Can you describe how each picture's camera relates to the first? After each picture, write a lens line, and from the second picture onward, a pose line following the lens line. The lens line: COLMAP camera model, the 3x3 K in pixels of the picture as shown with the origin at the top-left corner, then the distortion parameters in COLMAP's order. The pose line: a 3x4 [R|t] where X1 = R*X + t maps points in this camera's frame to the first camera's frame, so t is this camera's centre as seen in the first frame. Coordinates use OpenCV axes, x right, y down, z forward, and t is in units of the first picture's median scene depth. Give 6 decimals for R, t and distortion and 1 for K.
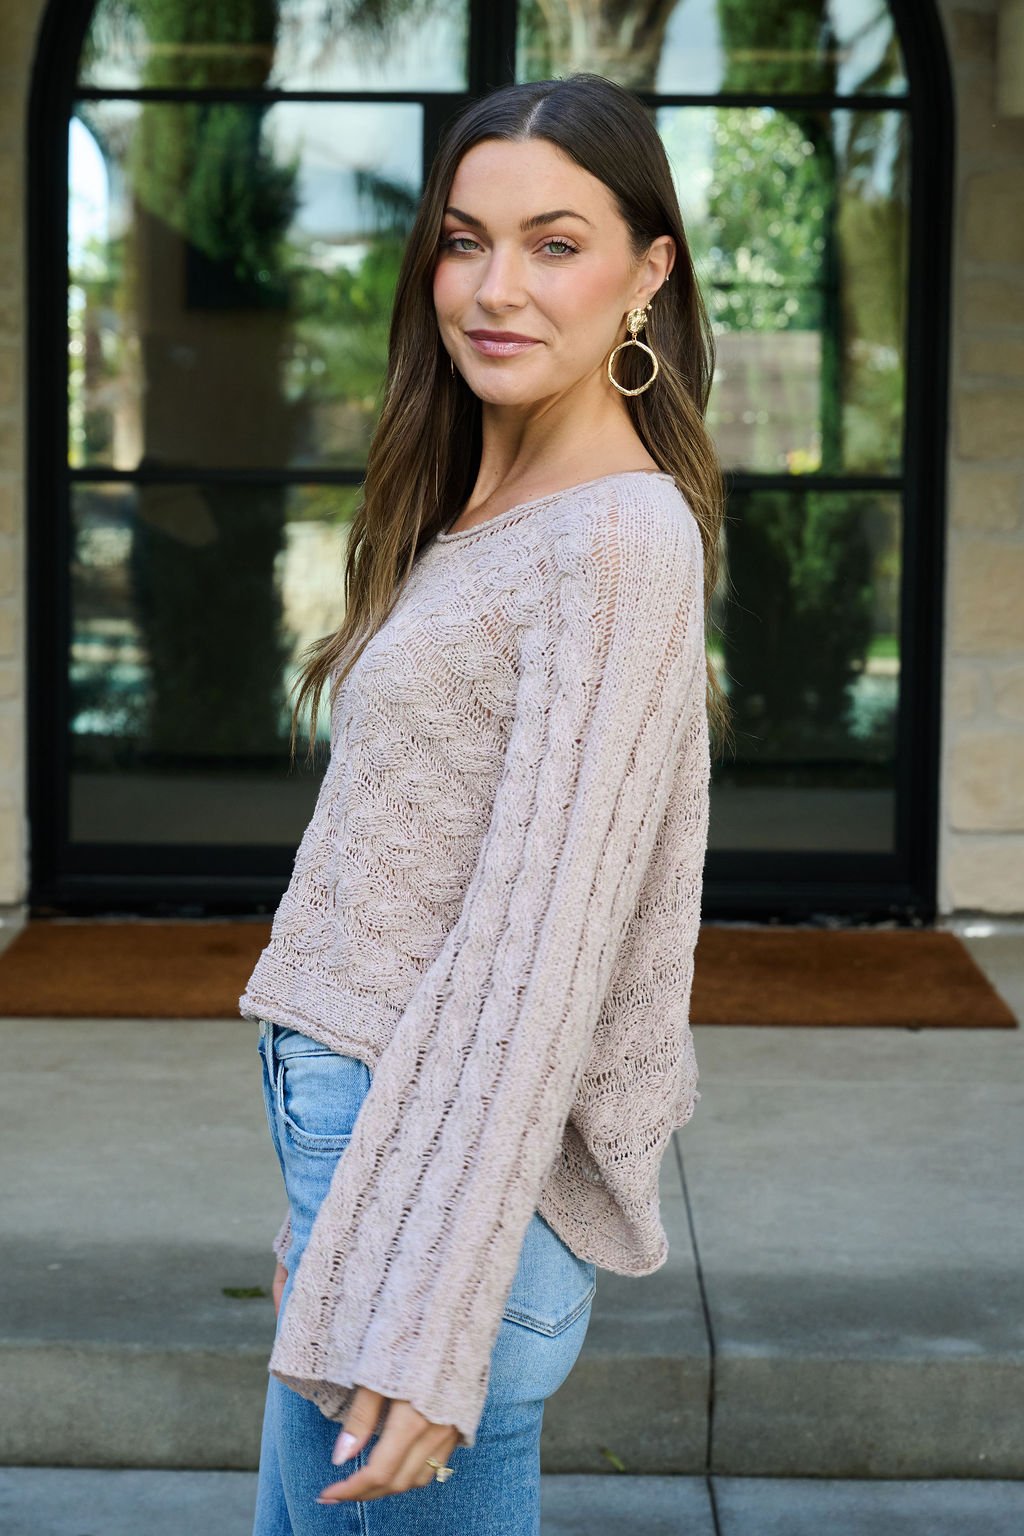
lens RADIAL K [[3552.2, 0, 615.0], [0, 3552.2, 786.3], [0, 0, 1]] dist [0.009933, 0.000000]
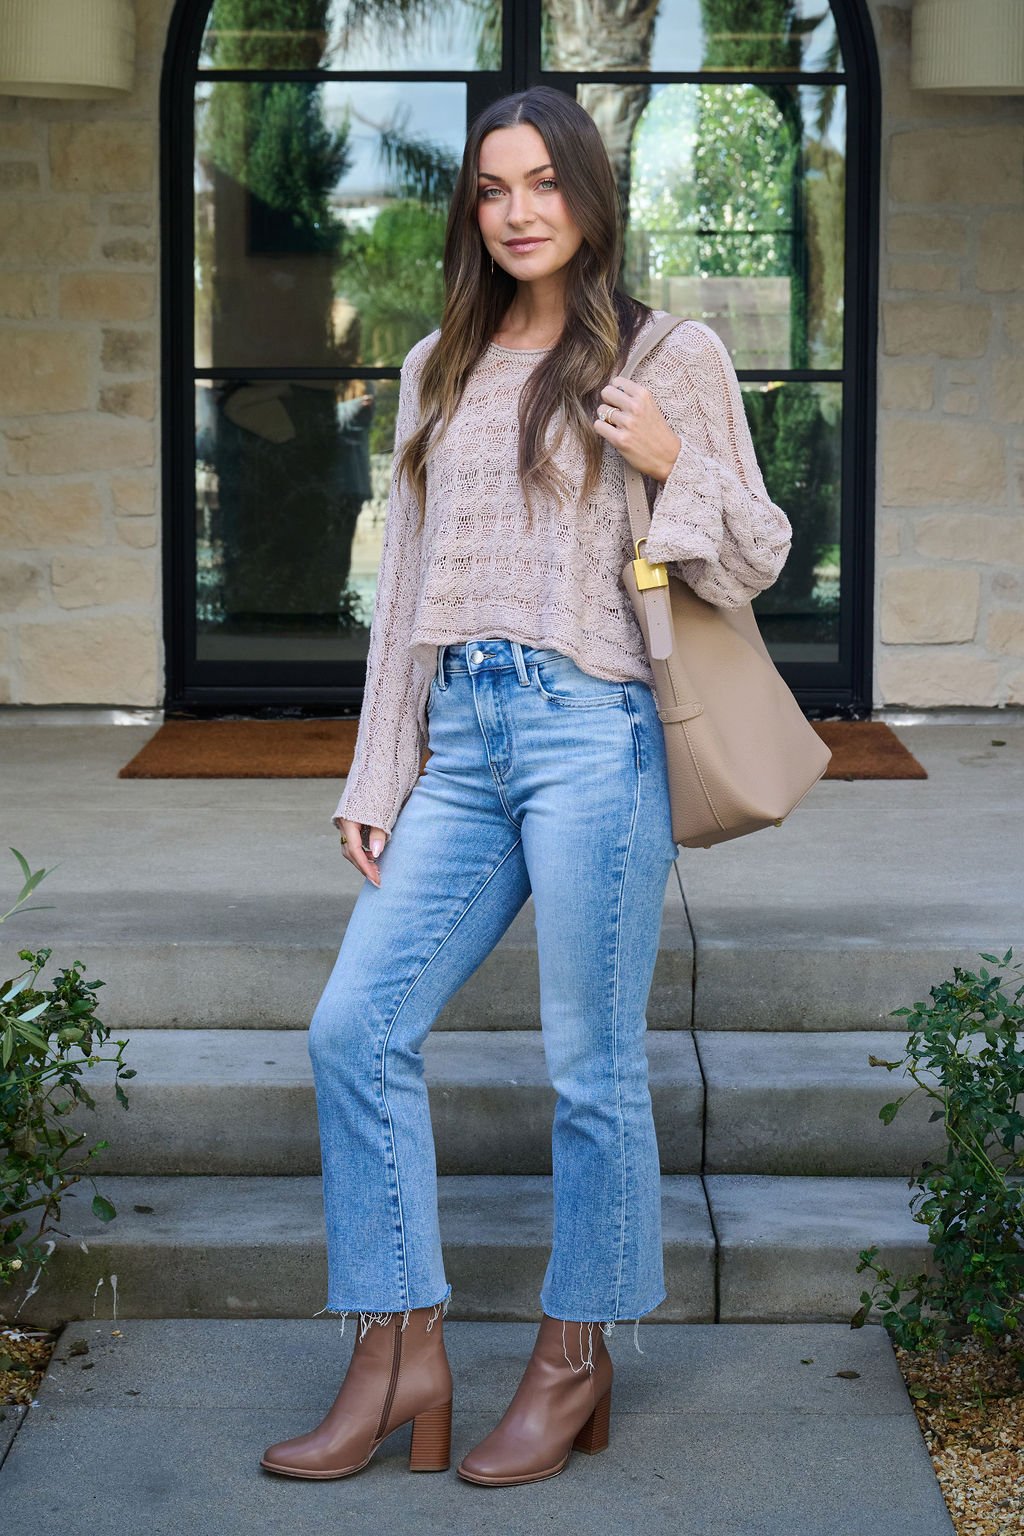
lens RADIAL K [[3552.2, 0, 653.5], [0, 3552.2, 823.6], [0, 0, 1]] dist [0.009933, 0.000000]
pose [[0.999900, -0.009024, 0.010863, -0.004638], [0.008820, 0.999786, 0.018703, 0.081678], [-0.011029, -0.018605, 0.999766, -0.448943]]
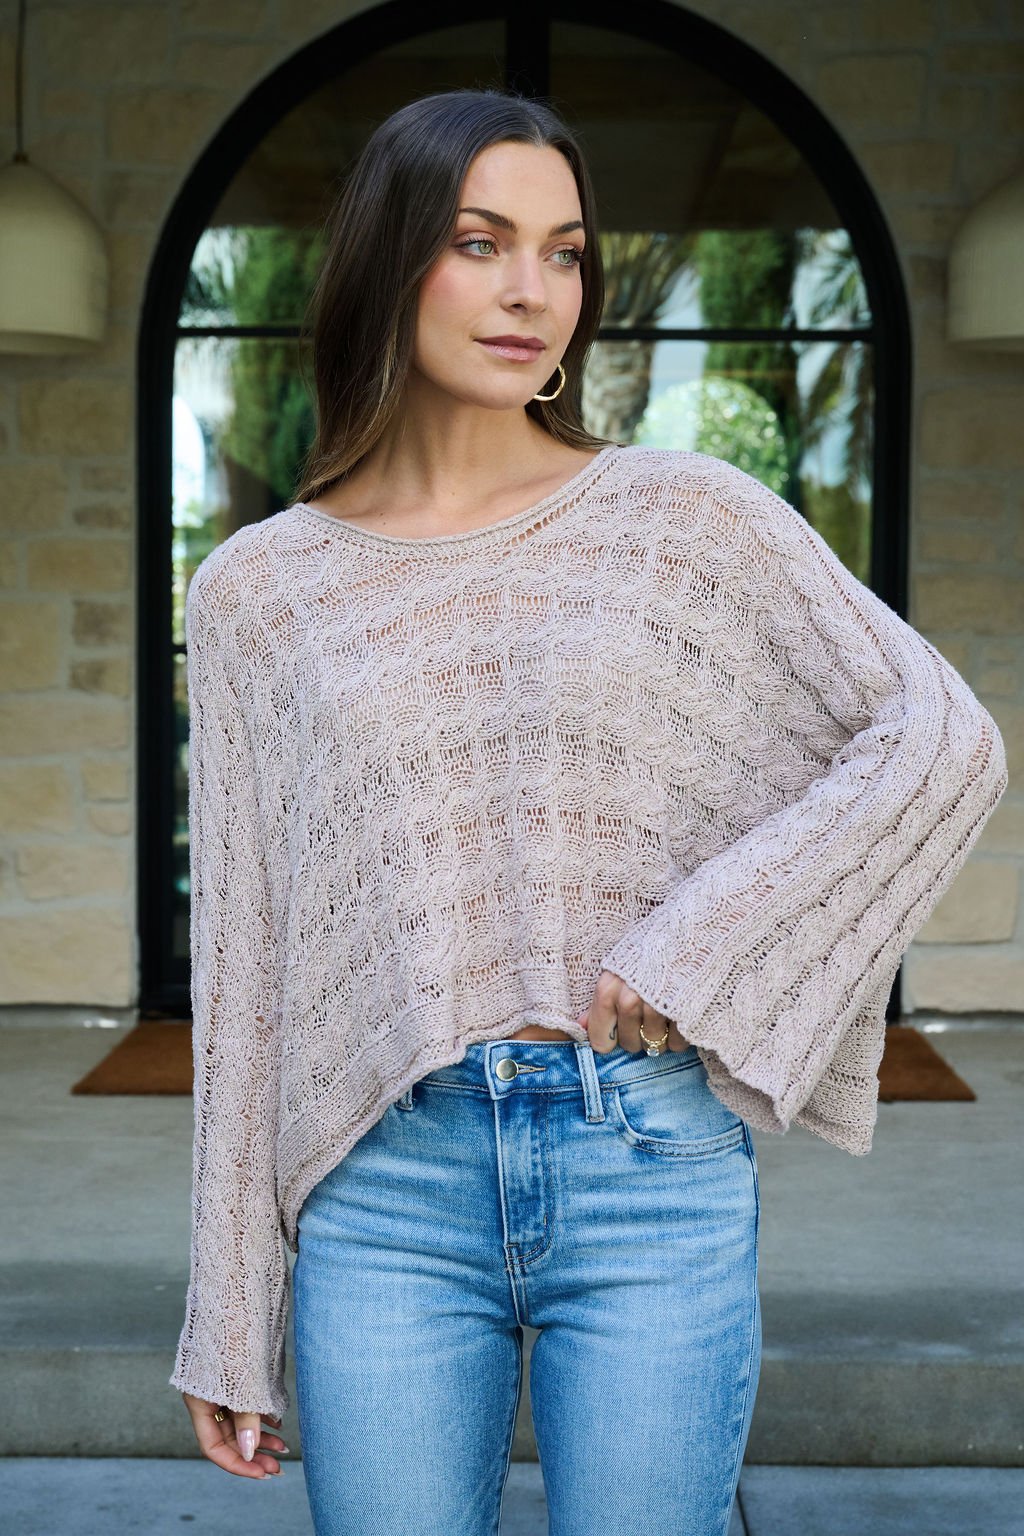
lens RADIAL K [[2812.6, 0, 585.0], [0, 2812.6, 900.0], [0, 0, 1]] dist [0.034598, 0.000000]
pose [[0.999976, -0.003755, -0.005886, -0.014663], [0.003584, 0.999581, -0.028723, 0.038201], [0.005991, 0.028701, 0.999570, 0.087399]]
